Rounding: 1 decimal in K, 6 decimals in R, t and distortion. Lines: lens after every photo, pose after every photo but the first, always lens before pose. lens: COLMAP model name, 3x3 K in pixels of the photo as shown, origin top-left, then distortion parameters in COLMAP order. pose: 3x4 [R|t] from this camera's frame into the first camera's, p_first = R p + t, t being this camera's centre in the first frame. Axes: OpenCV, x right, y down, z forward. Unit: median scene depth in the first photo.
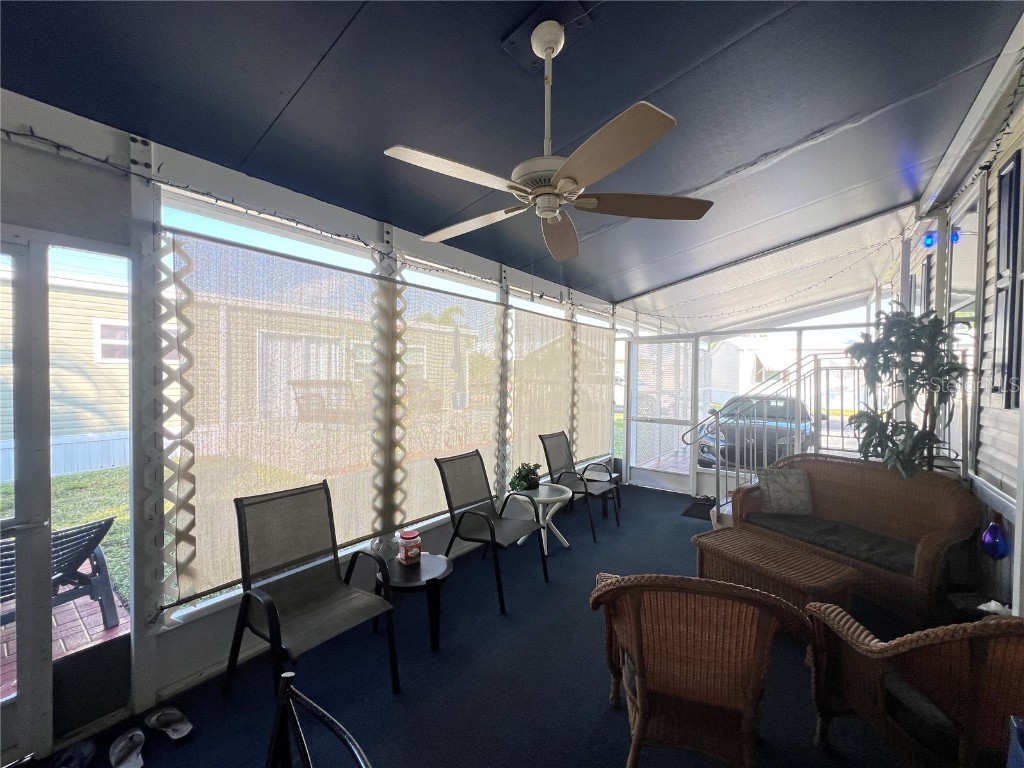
lens RADIAL K [[409.3, 0, 510.1], [0, 409.3, 384.5], [0, 0, 1]] dist [-0.001809, -0.000268]
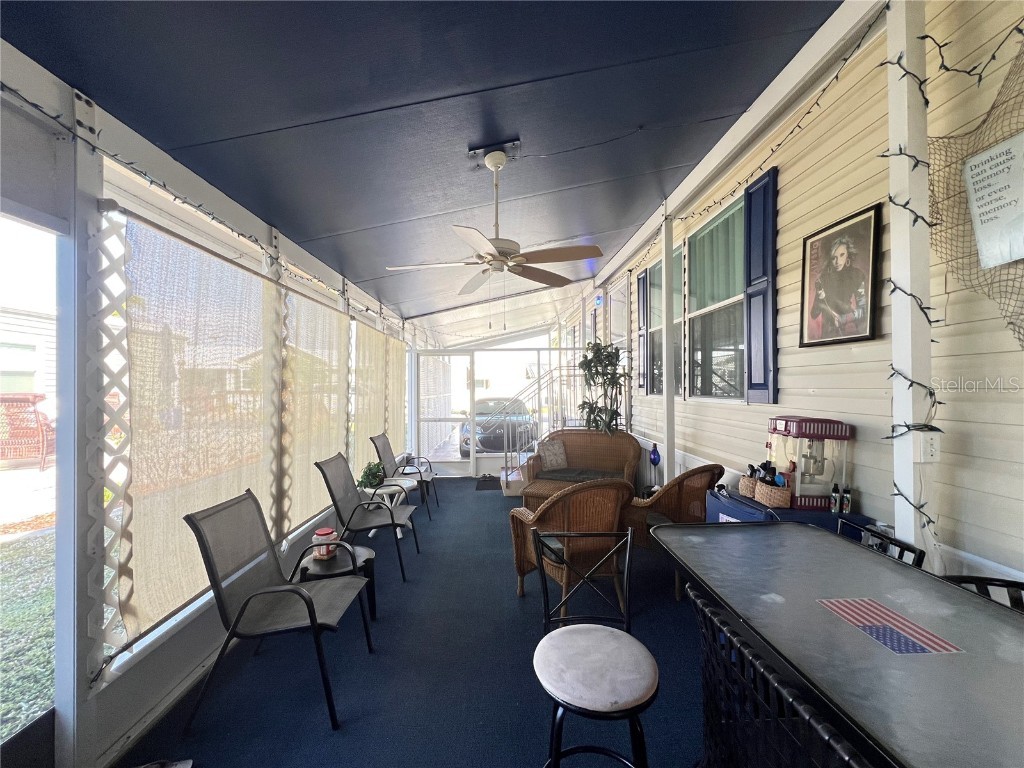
lens RADIAL K [[409.3, 0, 510.1], [0, 409.3, 384.5], [0, 0, 1]] dist [-0.001809, -0.000268]
pose [[0.775536, -0.011438, 0.631199, -0.540349], [0.027419, 0.999503, -0.015577, 0.018058], [-0.630707, 0.029388, 0.775464, -0.130710]]
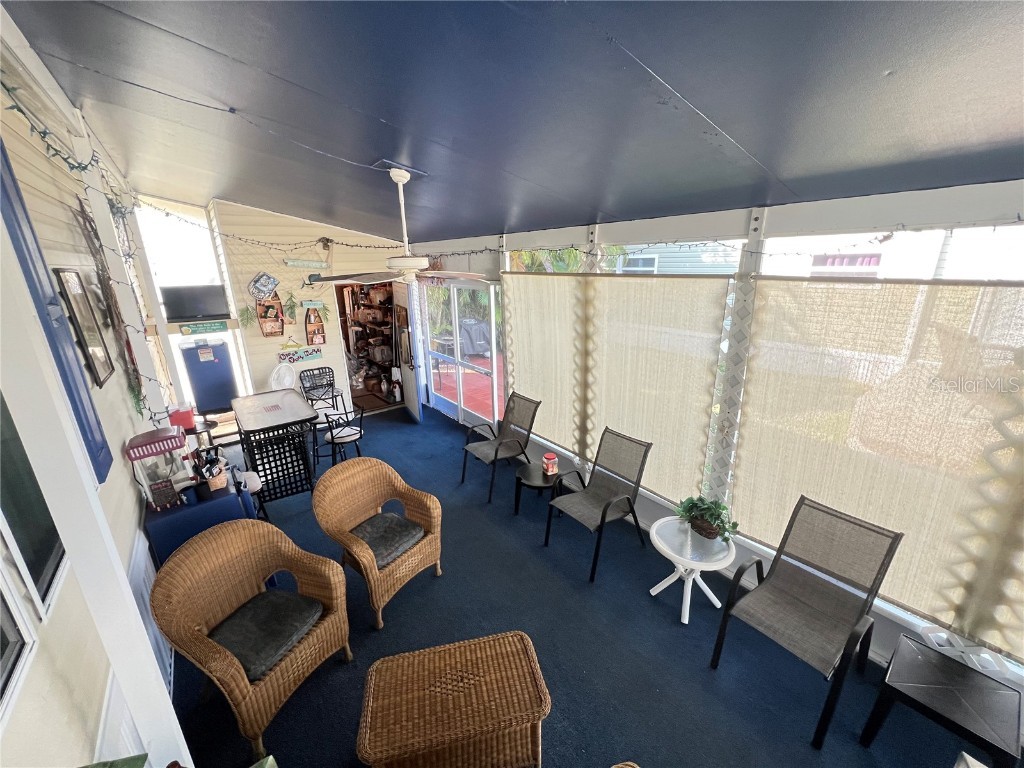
lens RADIAL K [[409.3, 0, 510.1], [0, 409.3, 384.5], [0, 0, 1]] dist [-0.001809, -0.000268]
pose [[-0.257293, 0.277634, -0.925591, 1.125080], [0.000683, 0.957891, 0.287133, -0.320392], [0.966333, 0.073245, -0.246648, 1.215562]]
